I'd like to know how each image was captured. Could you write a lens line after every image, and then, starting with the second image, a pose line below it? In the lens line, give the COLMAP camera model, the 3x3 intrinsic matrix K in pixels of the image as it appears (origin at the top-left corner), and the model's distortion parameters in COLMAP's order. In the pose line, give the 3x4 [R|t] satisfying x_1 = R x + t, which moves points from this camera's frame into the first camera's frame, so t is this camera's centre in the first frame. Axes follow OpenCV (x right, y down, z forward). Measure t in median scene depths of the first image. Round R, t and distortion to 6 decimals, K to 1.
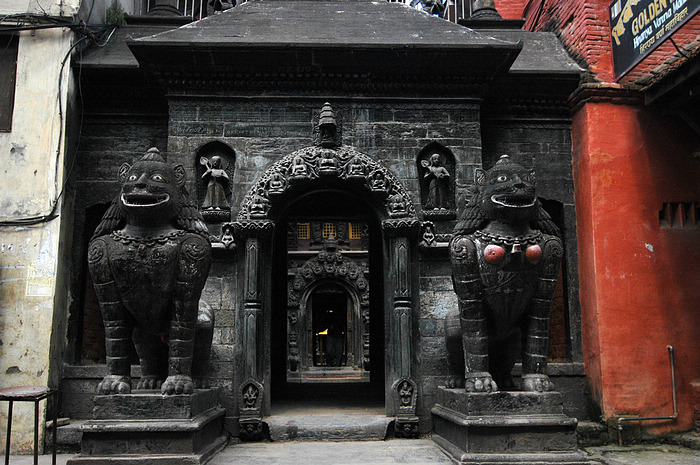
lens RADIAL K [[730.1, 0, 349.3], [0, 730.1, 232.6], [0, 0, 1]] dist [0.007760, 0.000000]
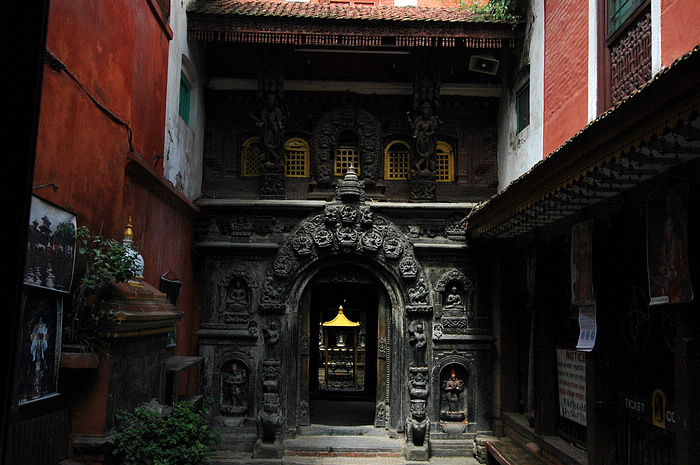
lens RADIAL K [[730.1, 0, 350.4], [0, 730.1, 232.1], [0, 0, 1]] dist [0.007760, 0.000000]
pose [[0.999564, 0.026823, -0.012305, -0.018056], [-0.025944, 0.997430, 0.066793, 0.012320], [0.014065, -0.066445, 0.997691, 0.496272]]
